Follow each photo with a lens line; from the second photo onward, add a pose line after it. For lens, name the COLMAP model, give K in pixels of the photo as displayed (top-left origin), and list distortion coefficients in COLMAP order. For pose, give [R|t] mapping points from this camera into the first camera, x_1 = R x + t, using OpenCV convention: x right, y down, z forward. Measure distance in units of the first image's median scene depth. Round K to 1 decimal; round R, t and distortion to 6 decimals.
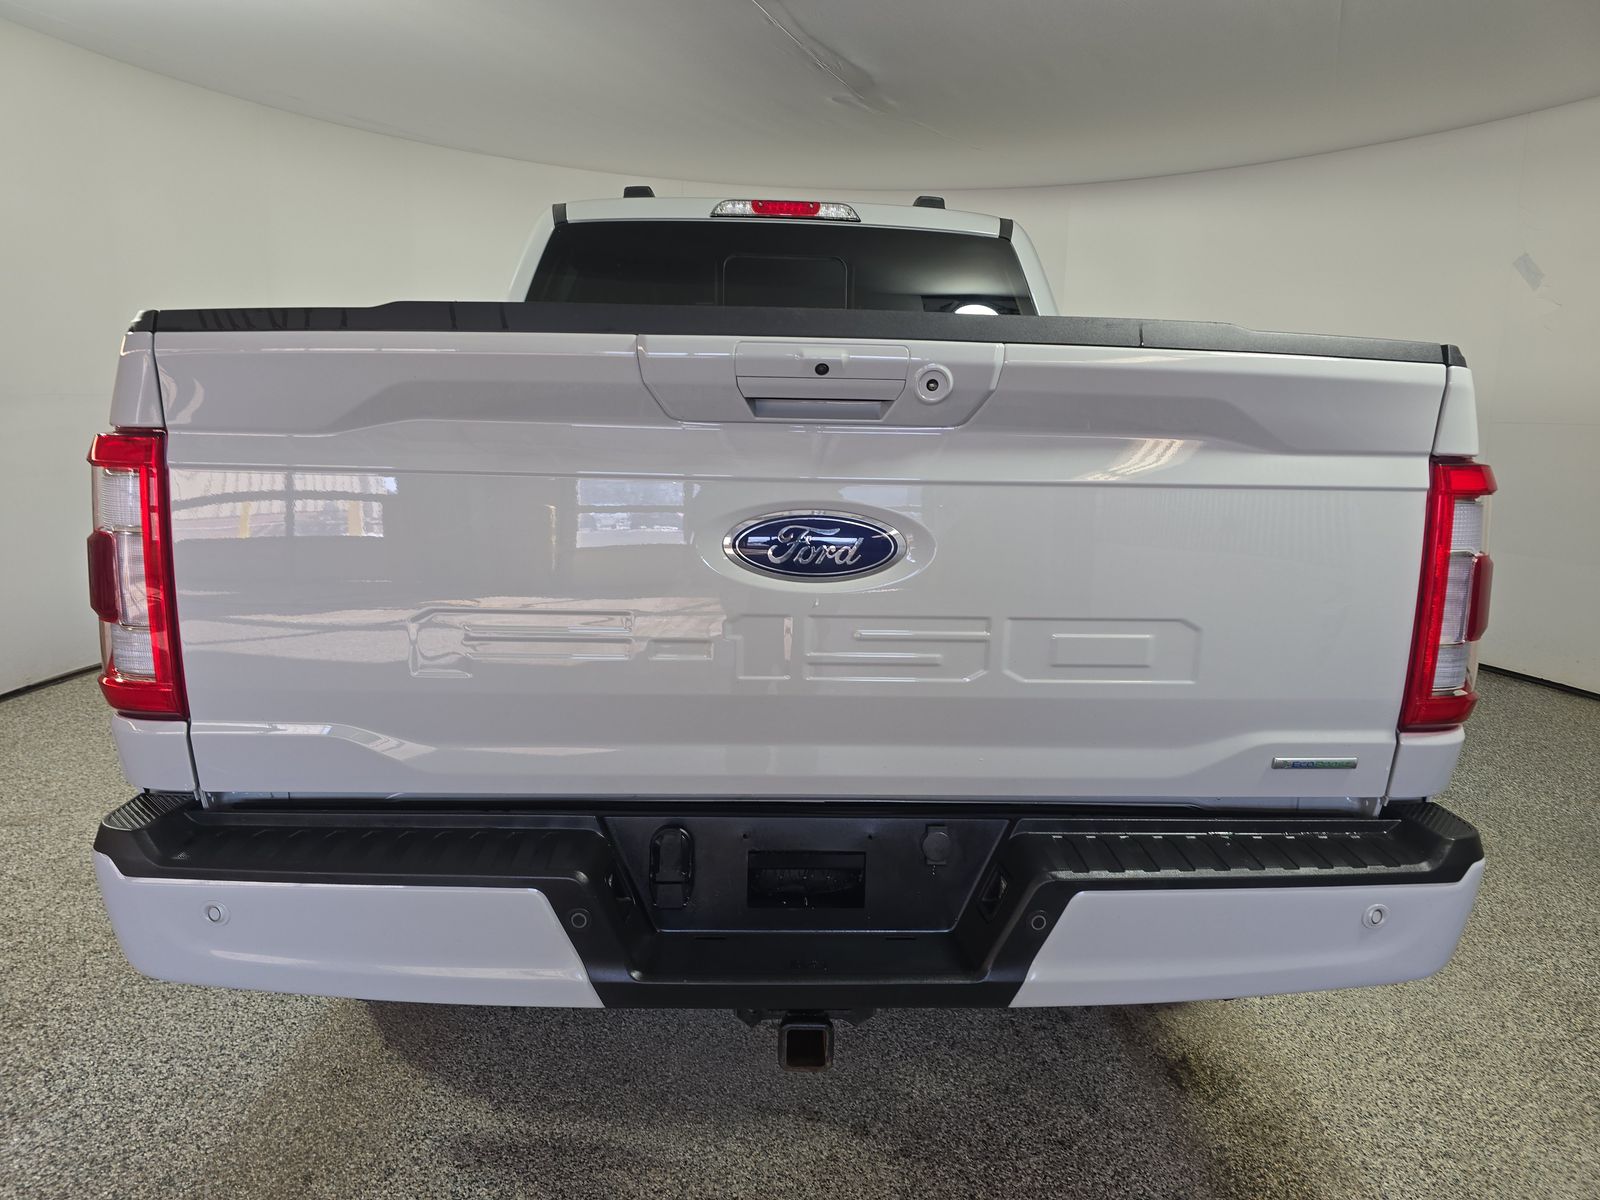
lens RADIAL K [[1077.1, 0, 805.1], [0, 1077.1, 593.1], [0, 0, 1]] dist [0.039519, -0.031504]
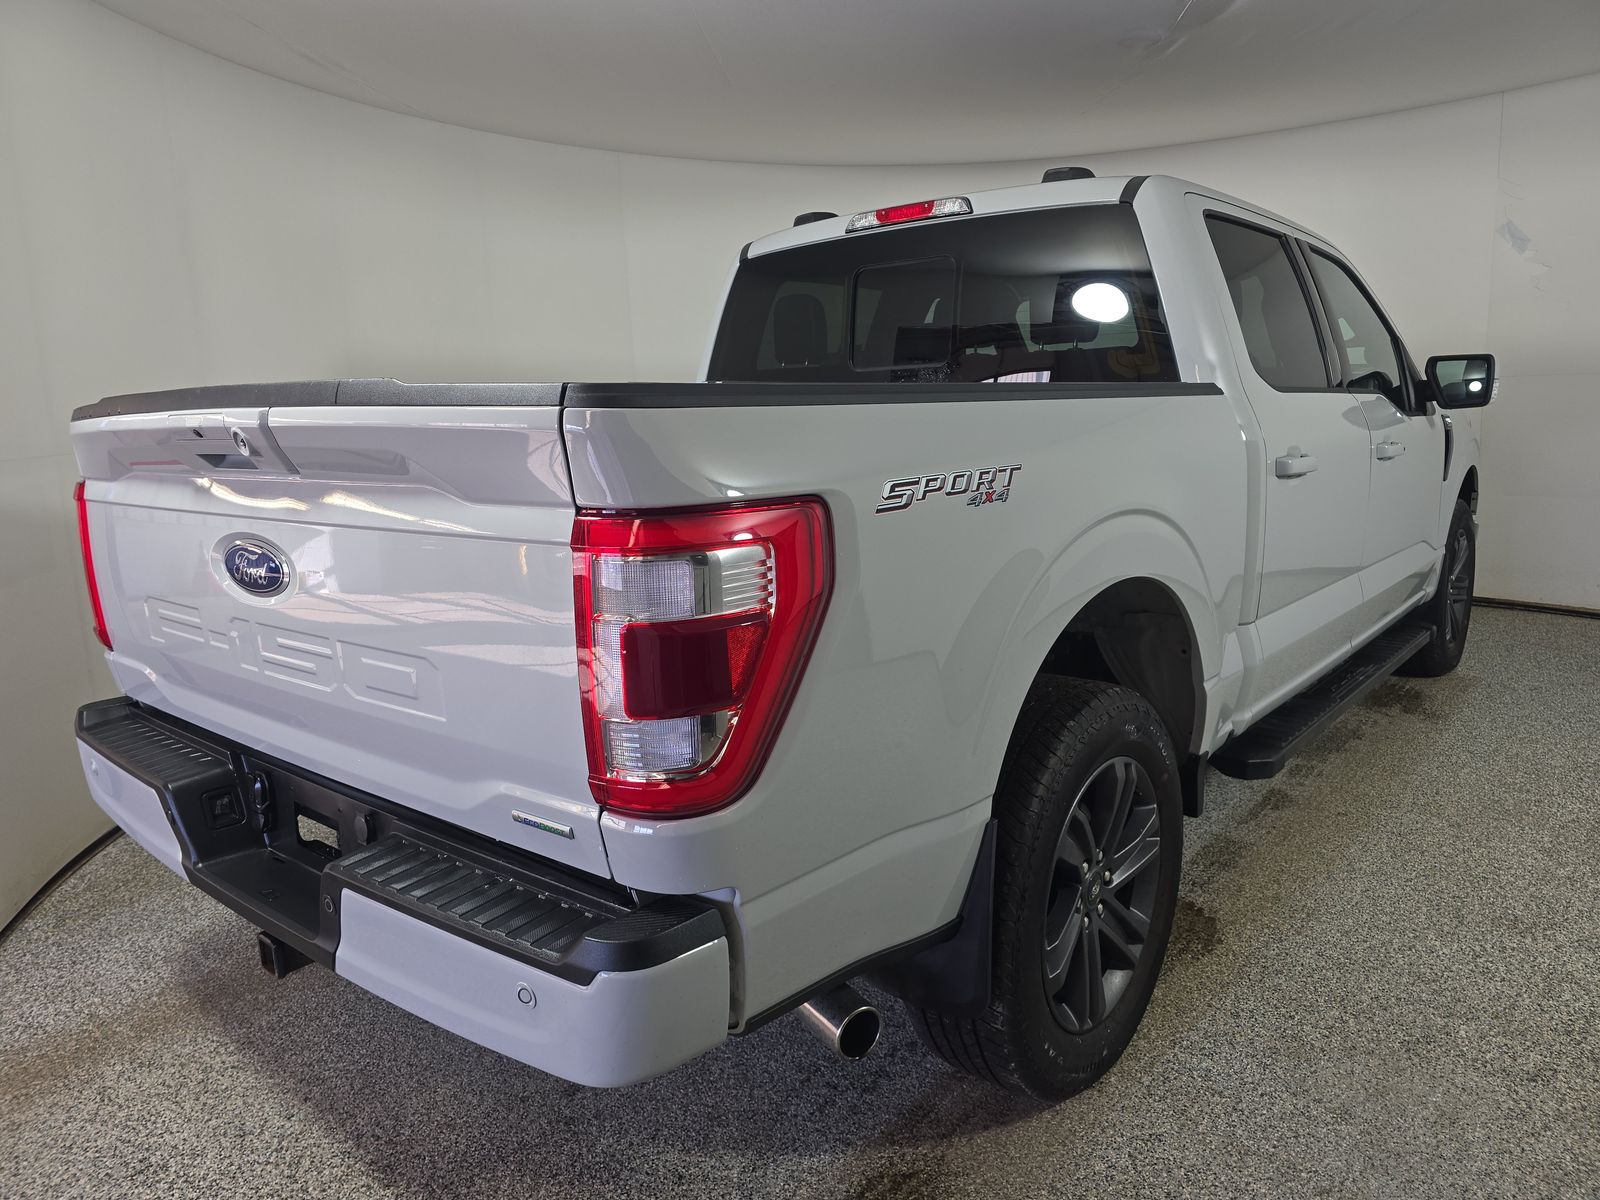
lens RADIAL K [[1077.1, 0, 806.4], [0, 1077.1, 609.0], [0, 0, 1]] dist [0.039519, -0.031504]
pose [[0.735143, 0.080872, -0.673071, 0.605247], [-0.059908, 0.996724, 0.054326, -0.046583], [0.675259, 0.000385, 0.737580, 0.219167]]
